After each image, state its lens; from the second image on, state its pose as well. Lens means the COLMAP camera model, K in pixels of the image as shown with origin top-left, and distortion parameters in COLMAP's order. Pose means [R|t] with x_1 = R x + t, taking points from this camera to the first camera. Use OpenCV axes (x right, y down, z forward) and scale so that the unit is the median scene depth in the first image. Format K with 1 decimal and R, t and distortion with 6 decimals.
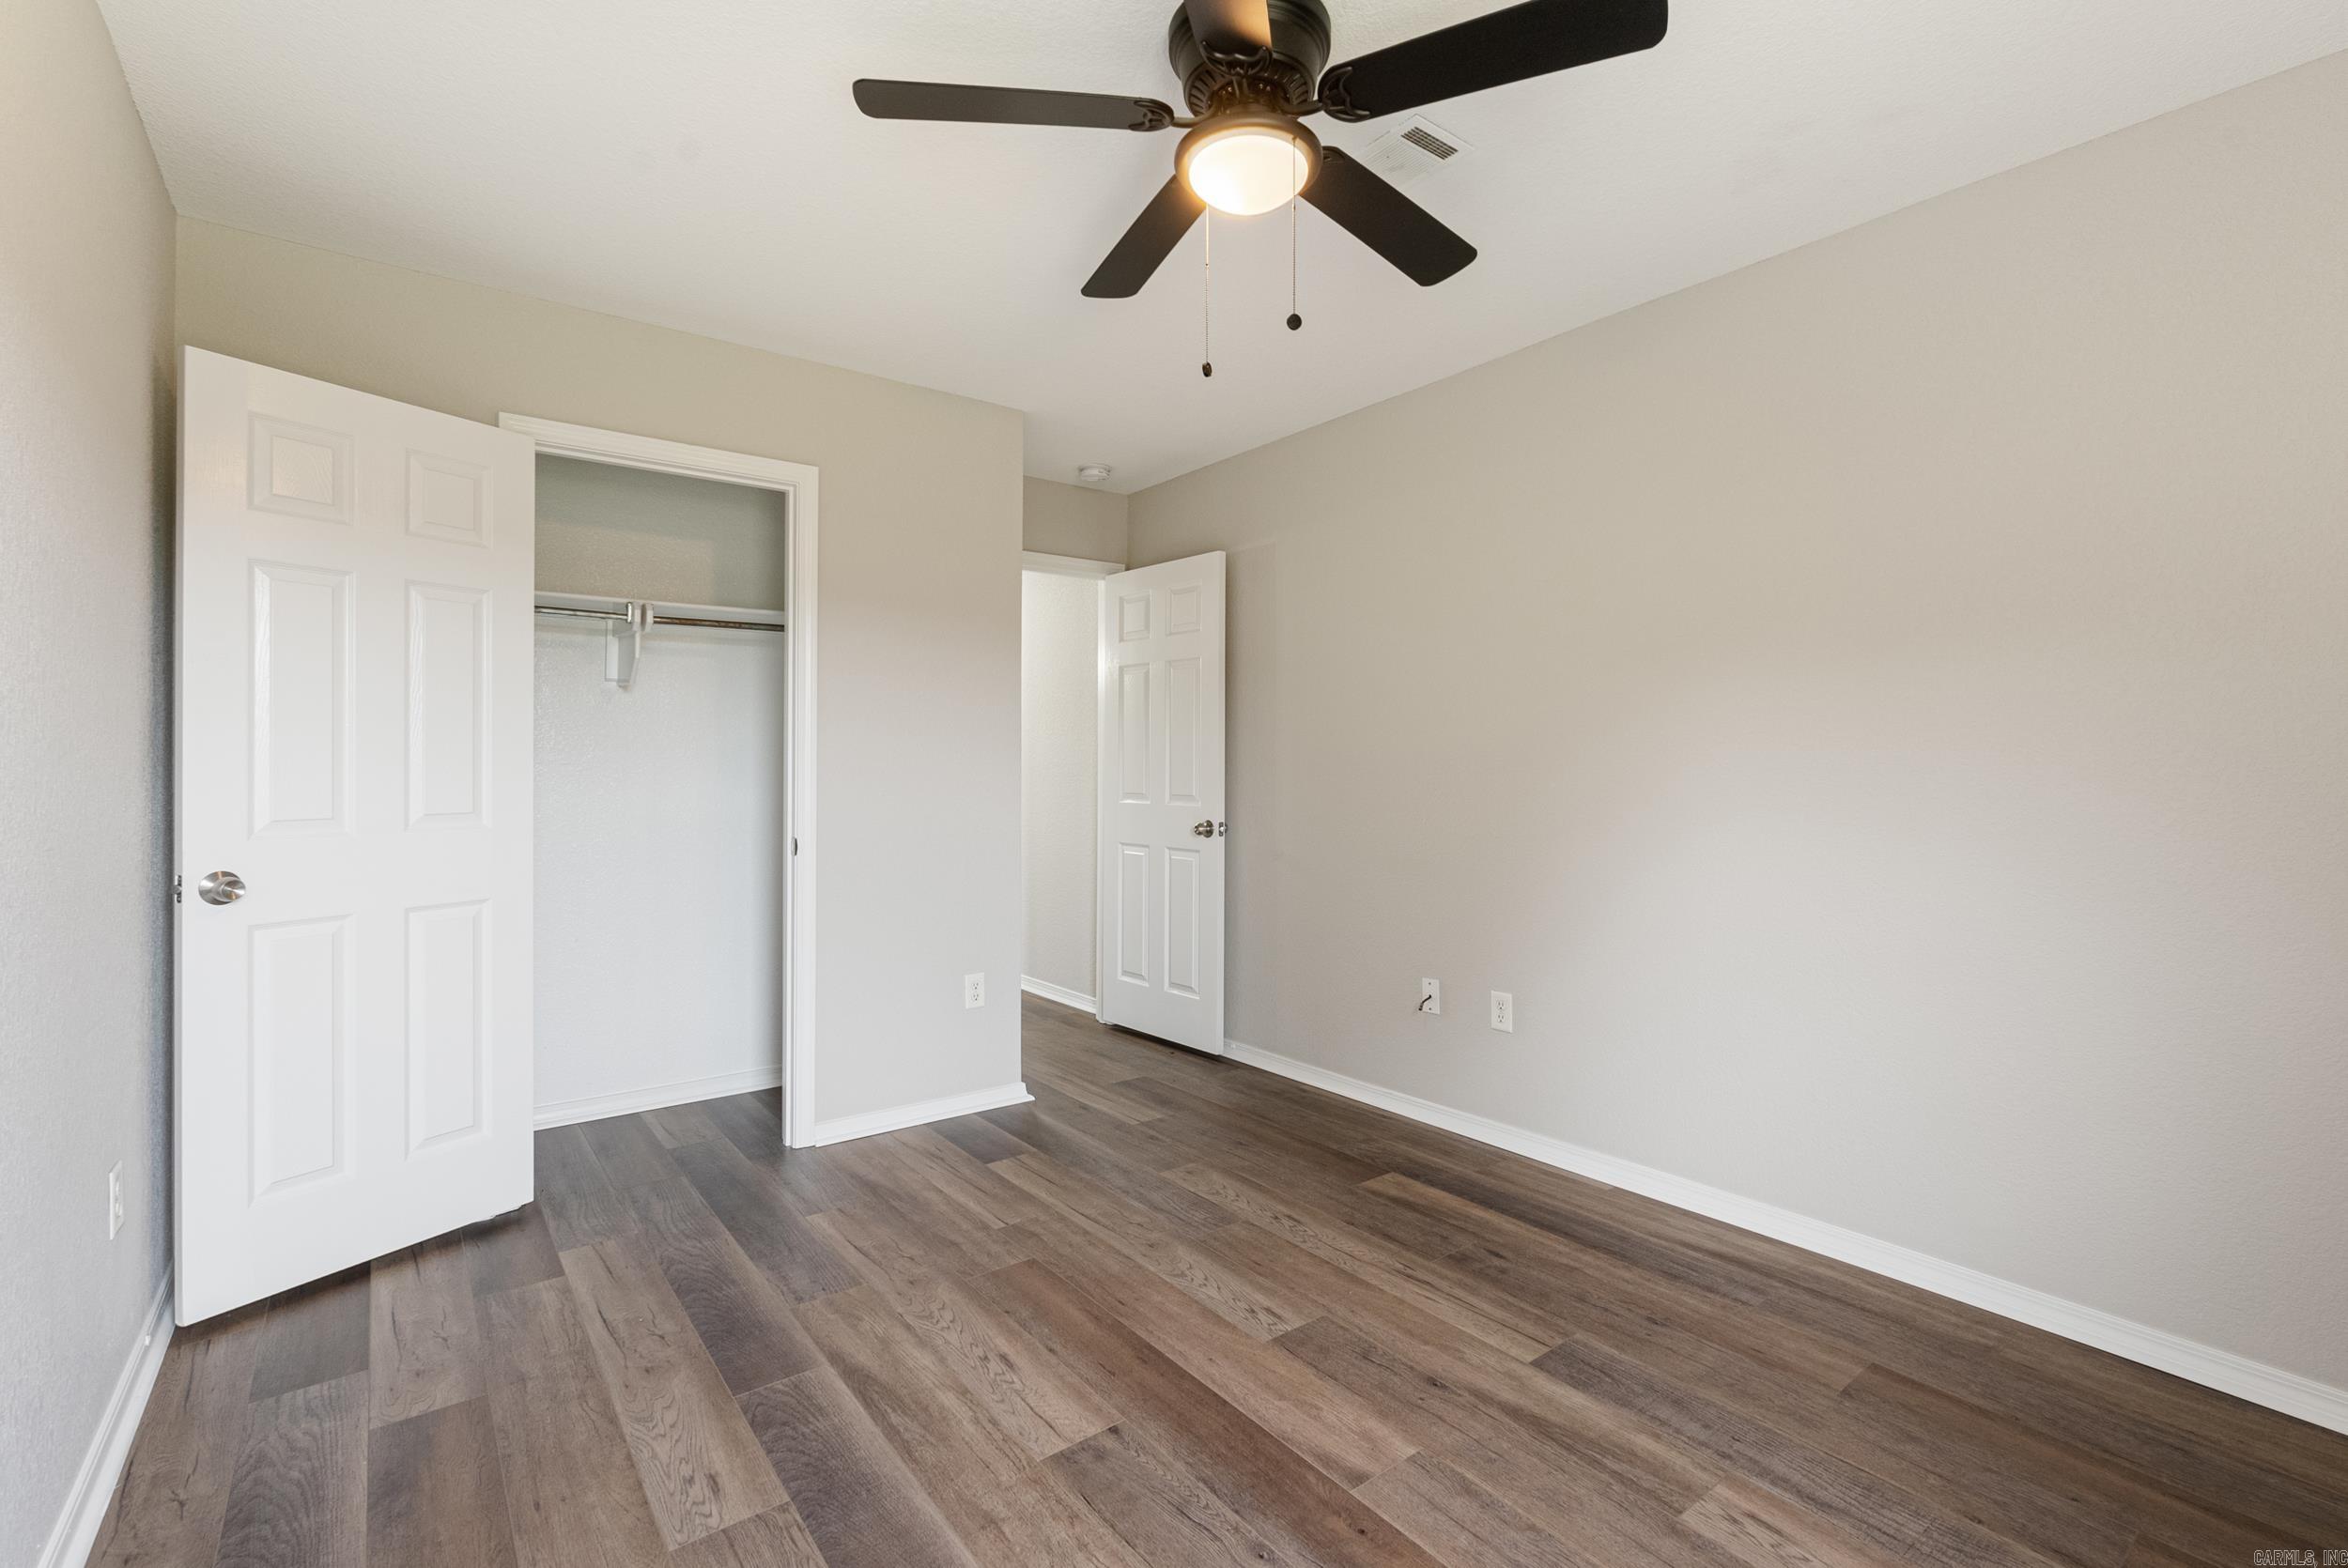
lens RADIAL K [[1046.8, 0, 1174.0], [0, 1046.8, 784.0], [0, 0, 1]] dist [-0.006704, 0.000782]
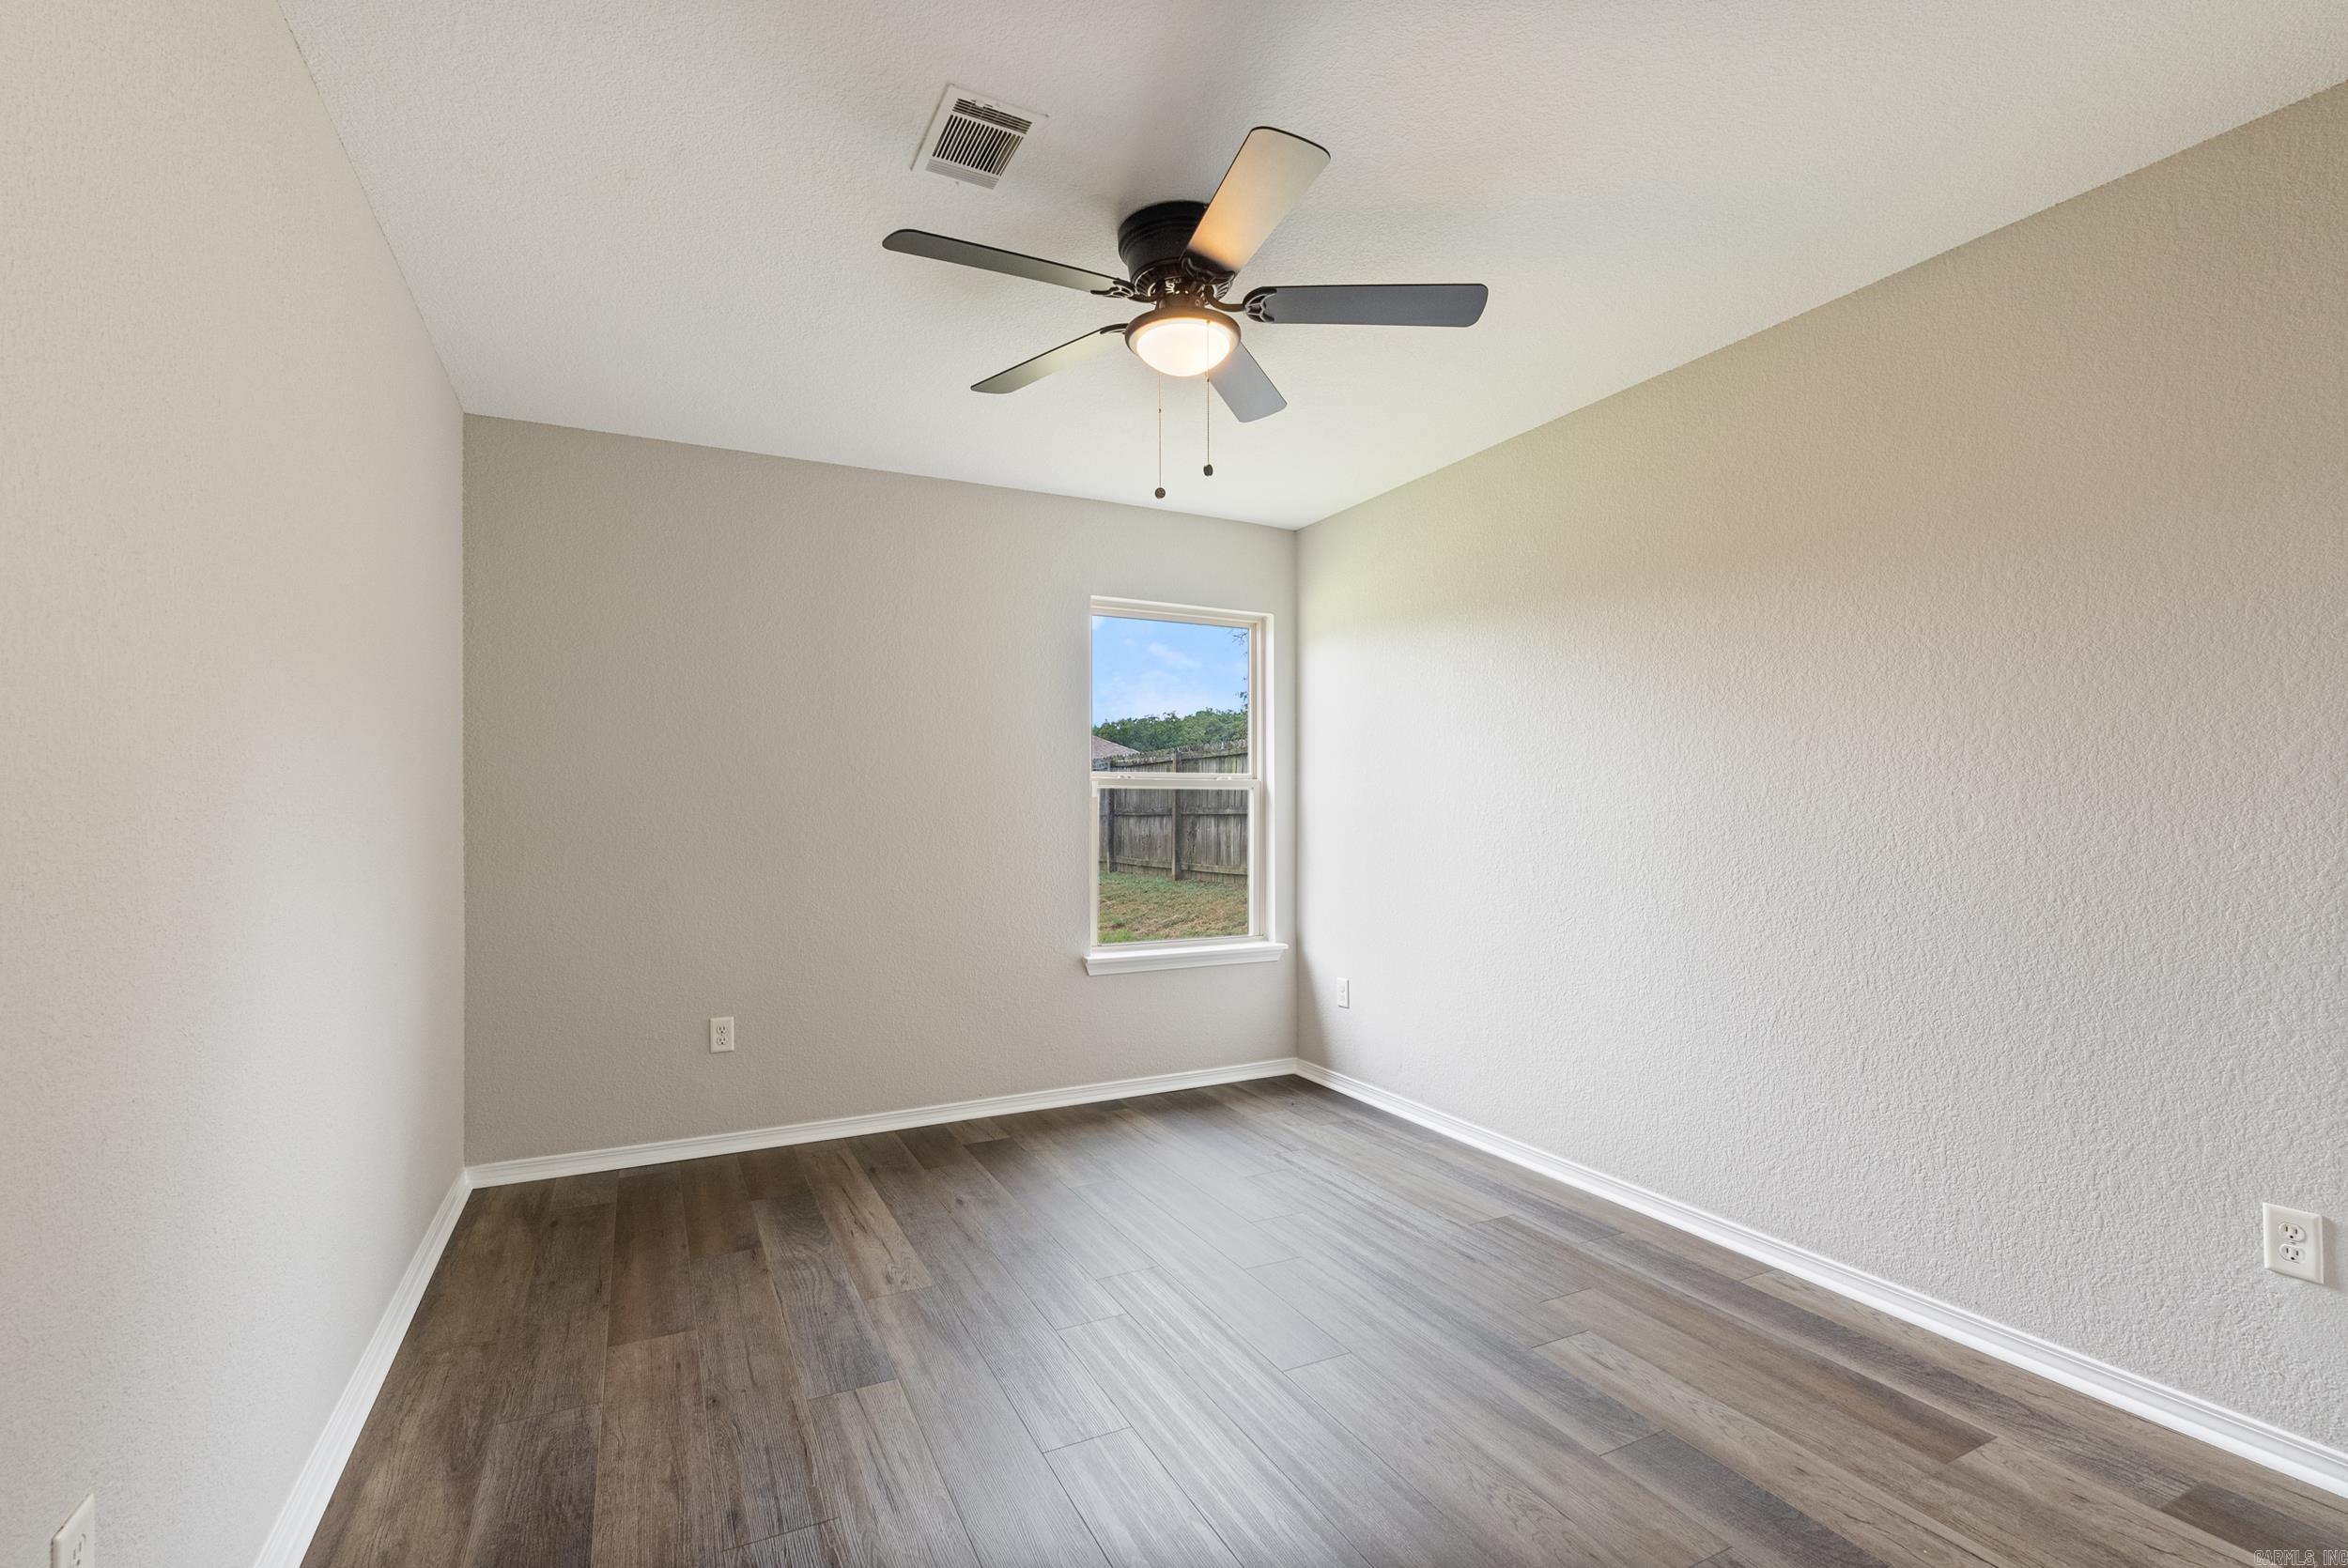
lens RADIAL K [[1046.8, 0, 1174.0], [0, 1046.8, 784.0], [0, 0, 1]] dist [-0.006704, 0.000782]
pose [[-0.985343, 0.003776, 0.170543, -0.119876], [0.002324, 0.999959, -0.008713, -0.035500], [-0.170569, -0.008189, -0.985312, 2.024835]]
